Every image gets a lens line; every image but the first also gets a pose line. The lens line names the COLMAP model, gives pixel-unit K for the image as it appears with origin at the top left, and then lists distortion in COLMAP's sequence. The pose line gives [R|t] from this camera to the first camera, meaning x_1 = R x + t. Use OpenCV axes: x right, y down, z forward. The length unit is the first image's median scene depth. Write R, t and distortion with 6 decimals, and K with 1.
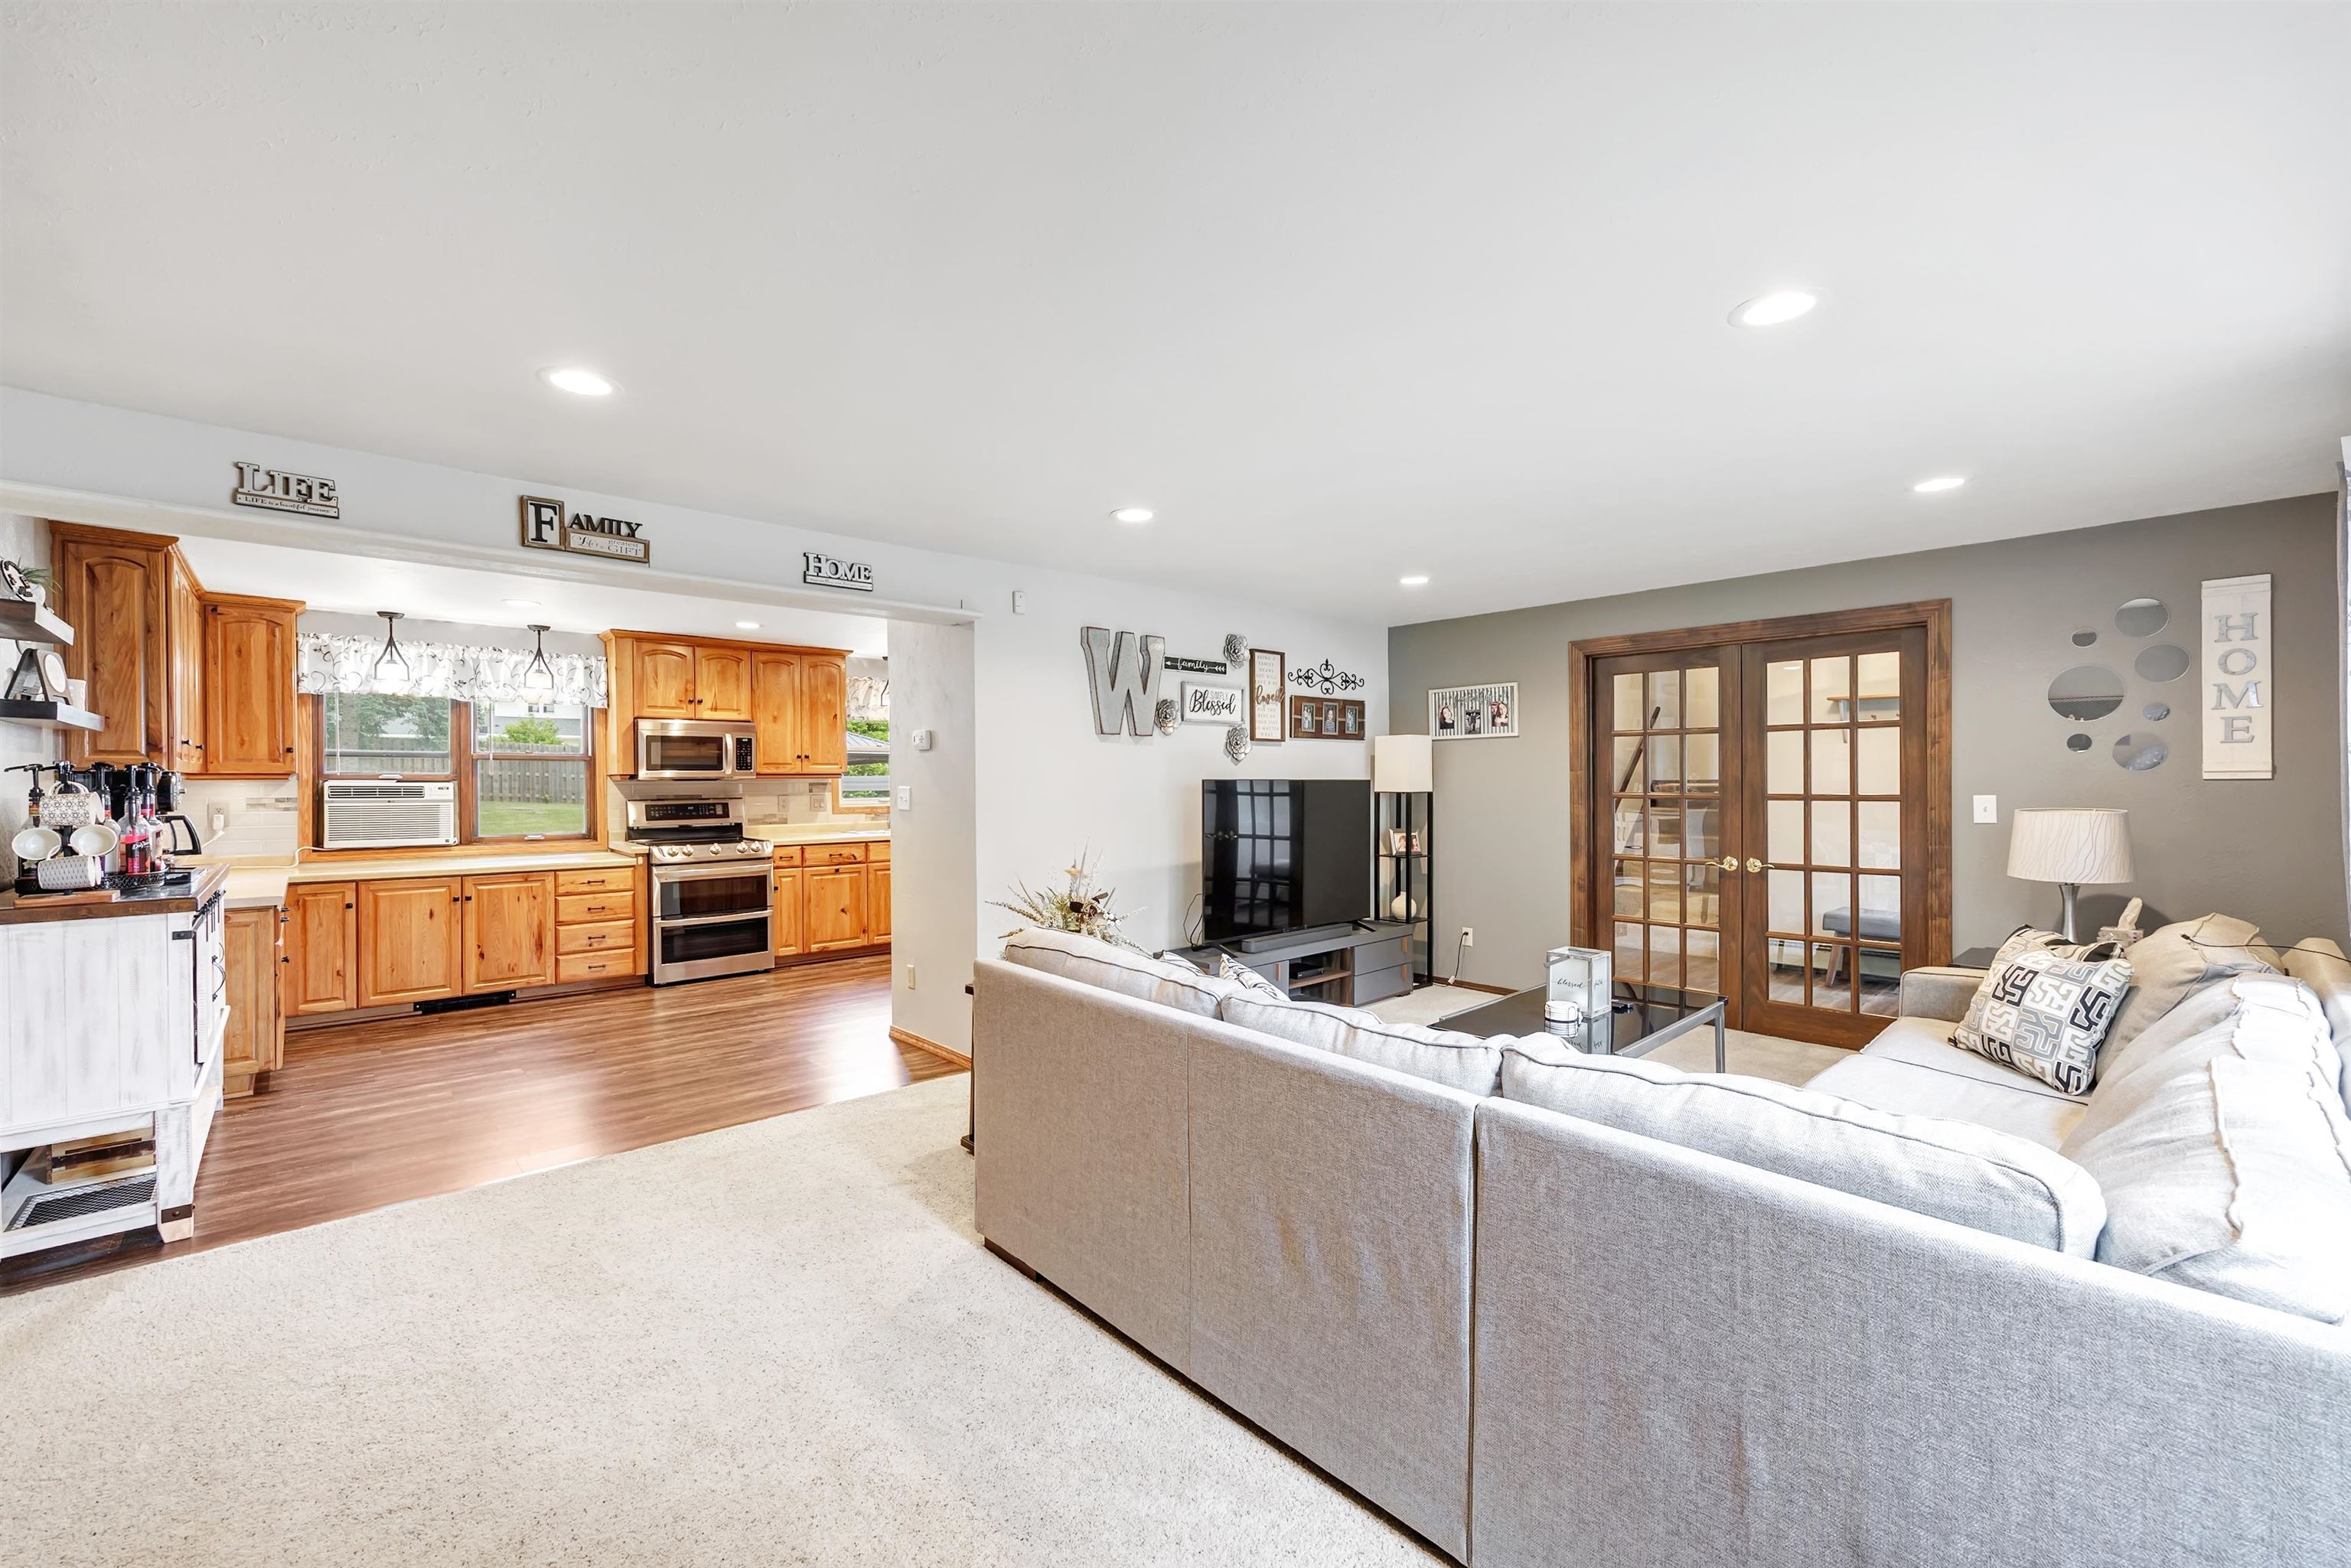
lens RADIAL K [[955.1, 0, 1163.7], [0, 955.1, 794.2], [0, 0, 1]] dist [-0.000913, 0.000386]
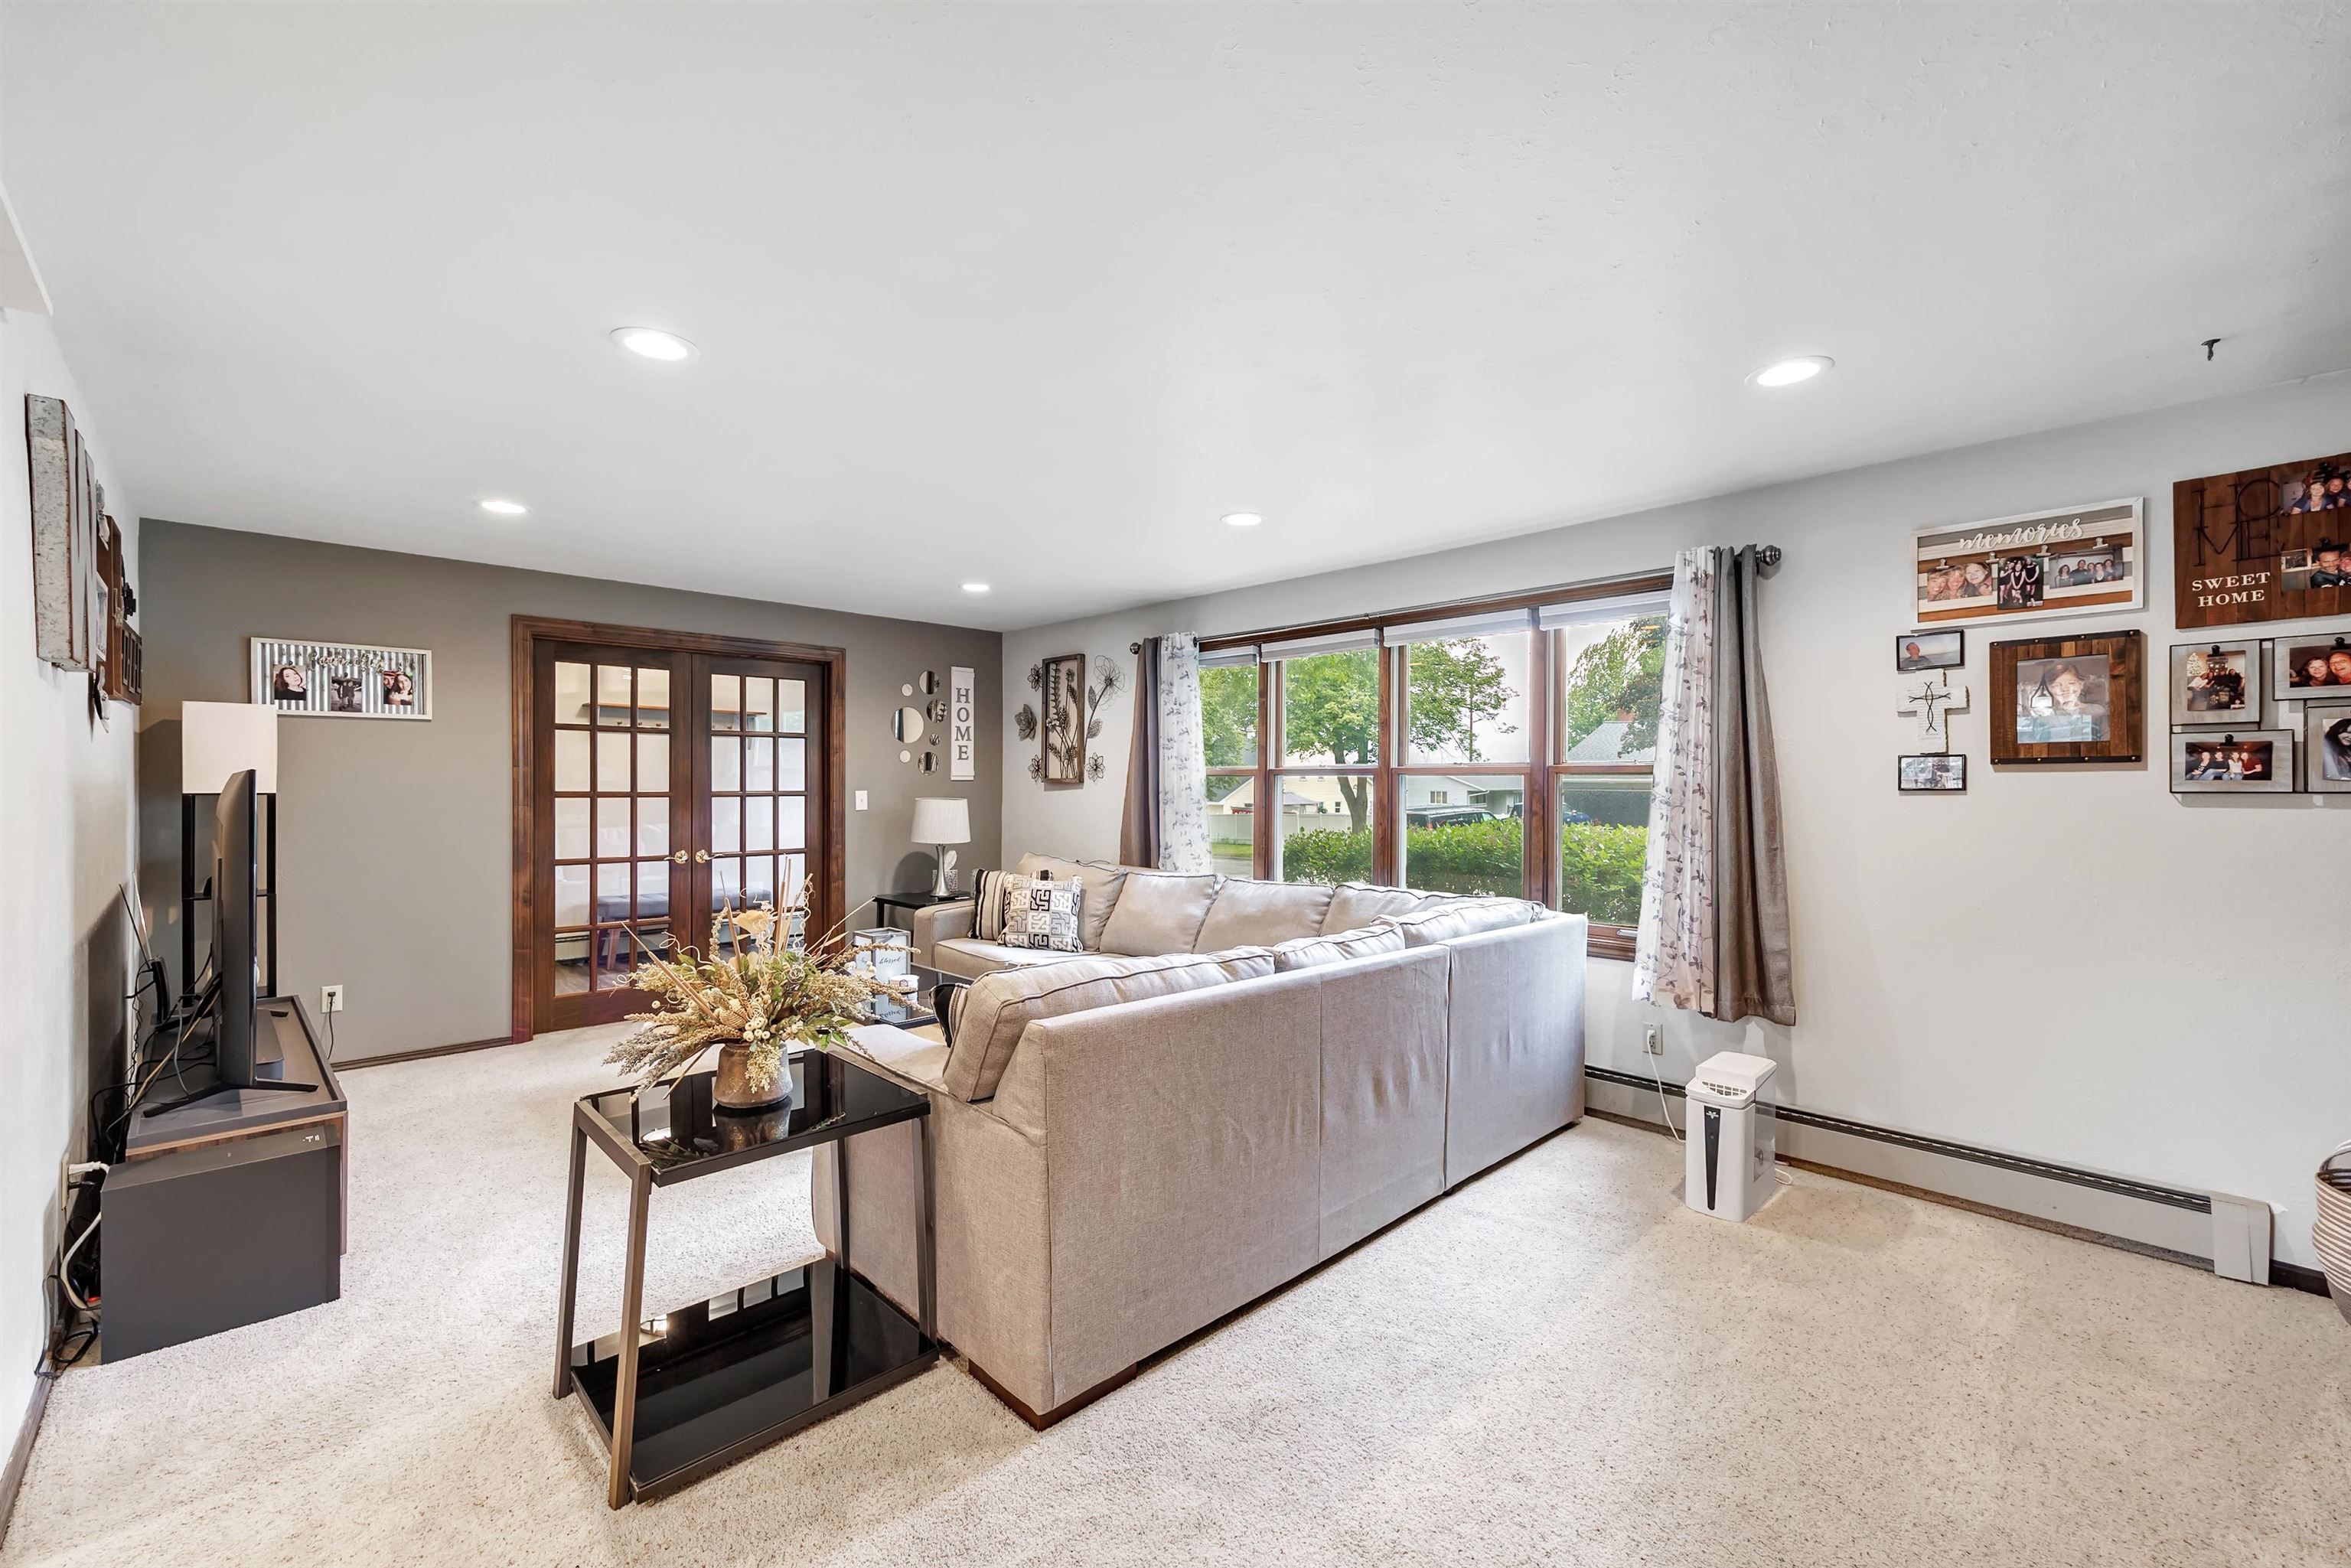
lens RADIAL K [[954.3, 0, 1150.5], [0, 954.3, 776.2], [0, 0, 1]] dist [-0.002242, 0.000035]
pose [[-0.024104, 0.009701, 0.999662, -0.436581], [0.011536, 0.999889, -0.009425, -0.000966], [-0.999643, 0.011305, -0.024214, 0.454103]]
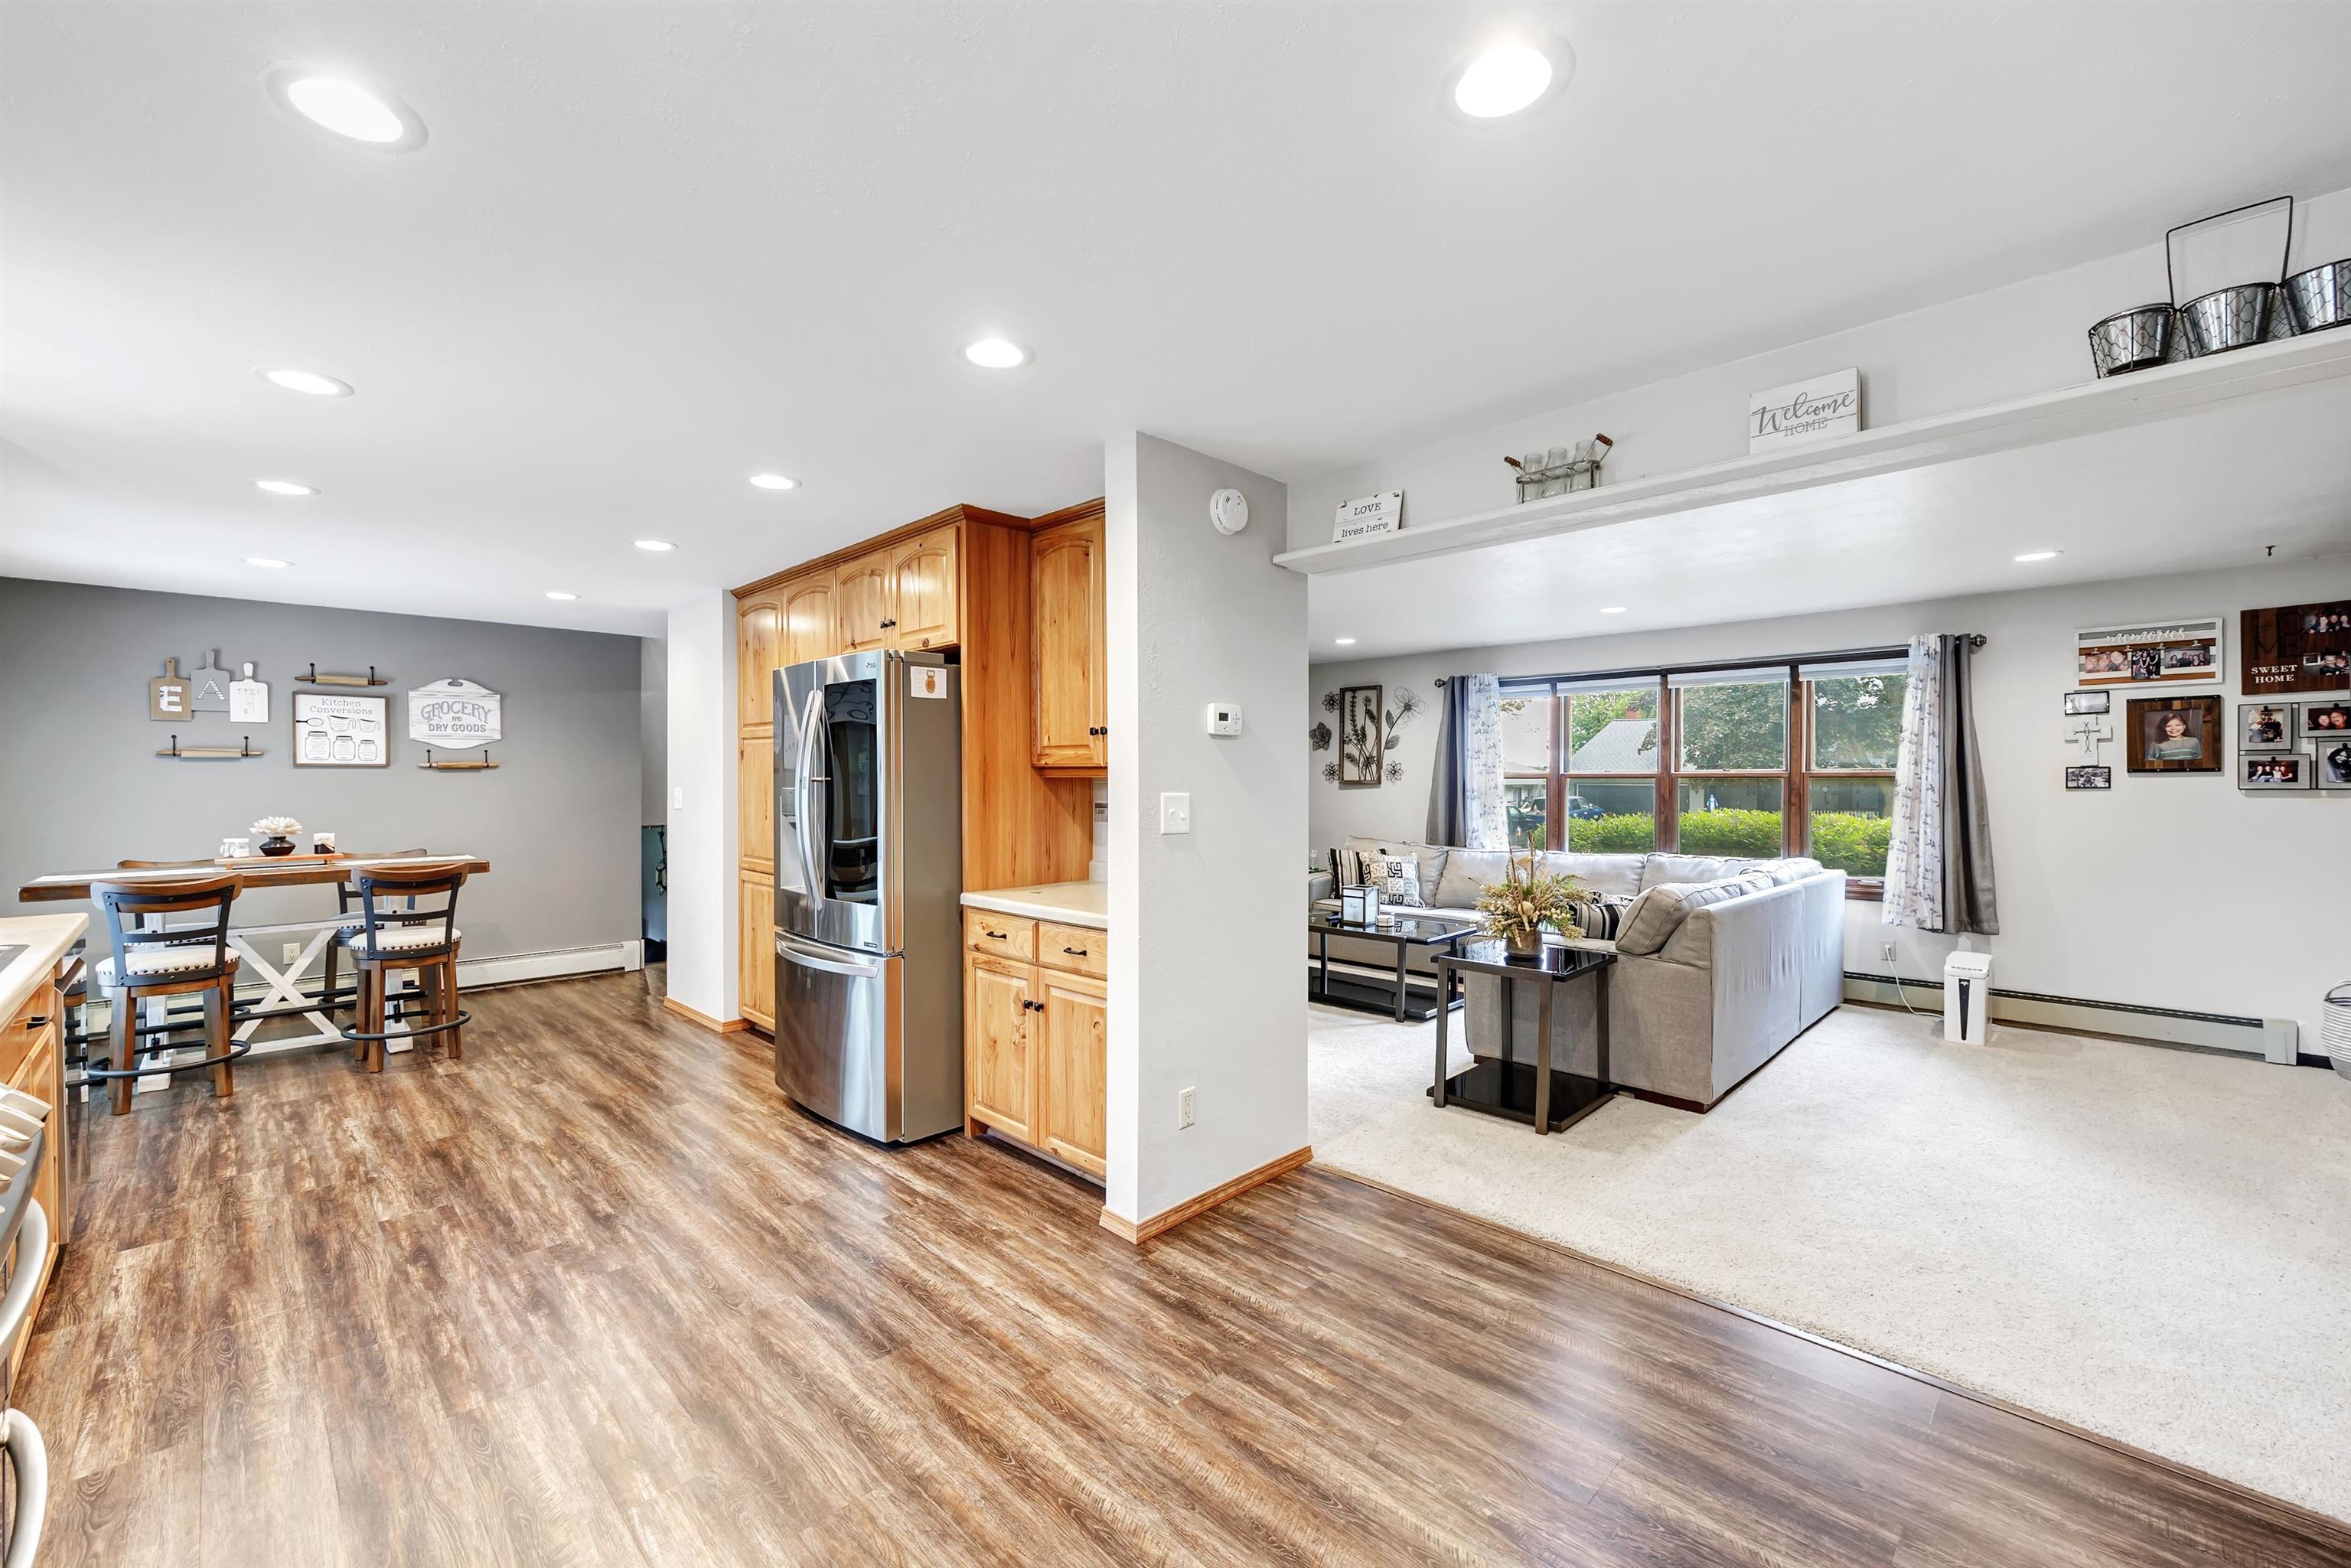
lens RADIAL K [[955.1, 0, 1157.0], [0, 955.1, 776.4], [0, 0, 1]] dist [-0.000913, 0.000386]
pose [[-0.046763, 0.006953, 0.998882, -0.755876], [0.015480, 0.999861, -0.006235, -0.011826], [-0.998786, 0.015171, -0.046864, 0.907830]]
